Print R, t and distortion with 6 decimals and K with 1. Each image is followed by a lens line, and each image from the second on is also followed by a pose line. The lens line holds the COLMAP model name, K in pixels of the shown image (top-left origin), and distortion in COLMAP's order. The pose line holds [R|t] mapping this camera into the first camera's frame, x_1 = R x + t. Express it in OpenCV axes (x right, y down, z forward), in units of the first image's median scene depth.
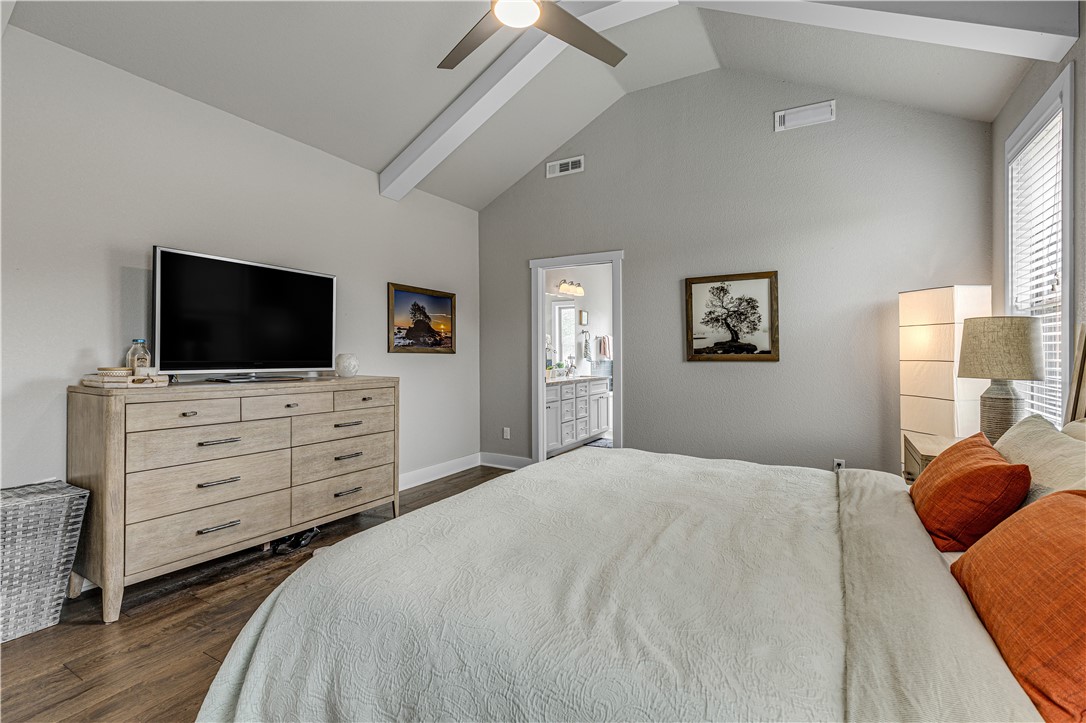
lens RADIAL K [[494.1, 0, 536.8], [0, 494.1, 356.3], [0, 0, 1]] dist [-0.001356, -0.000291]
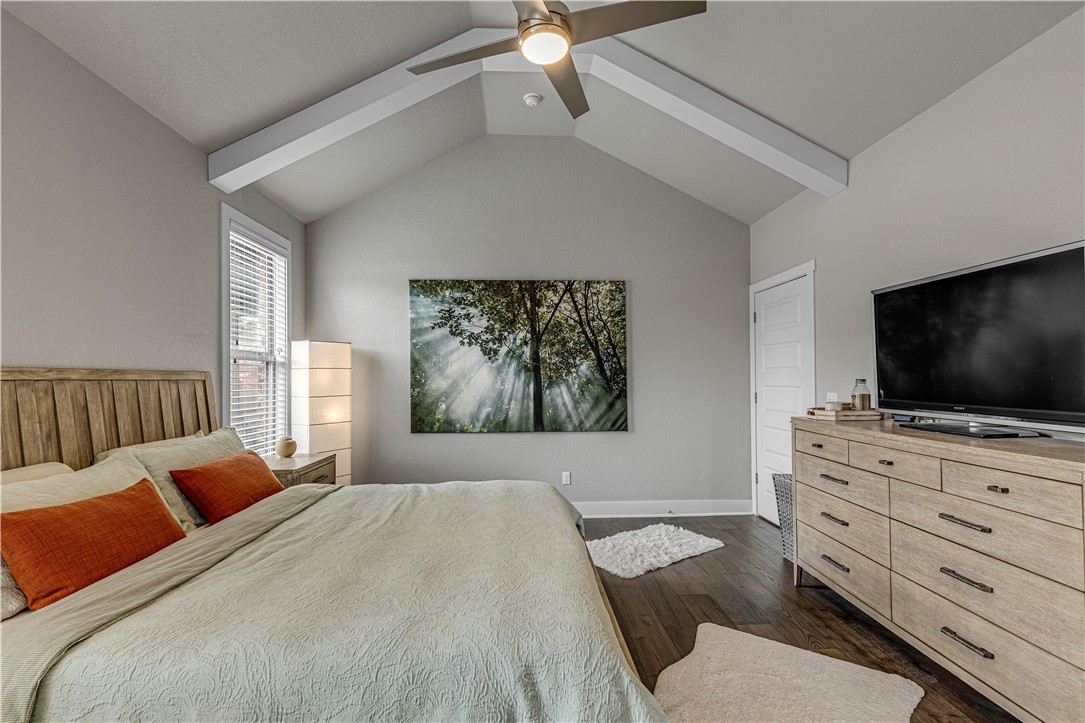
lens RADIAL K [[519.3, 0, 540.6], [0, 519.3, 367.2], [0, 0, 1]] dist [-0.003389, -0.000442]
pose [[-0.843176, -0.010314, -0.537539, 0.384931], [-0.002193, 0.999874, -0.015744, -0.034666], [0.537634, -0.012096, -0.843092, 1.344955]]
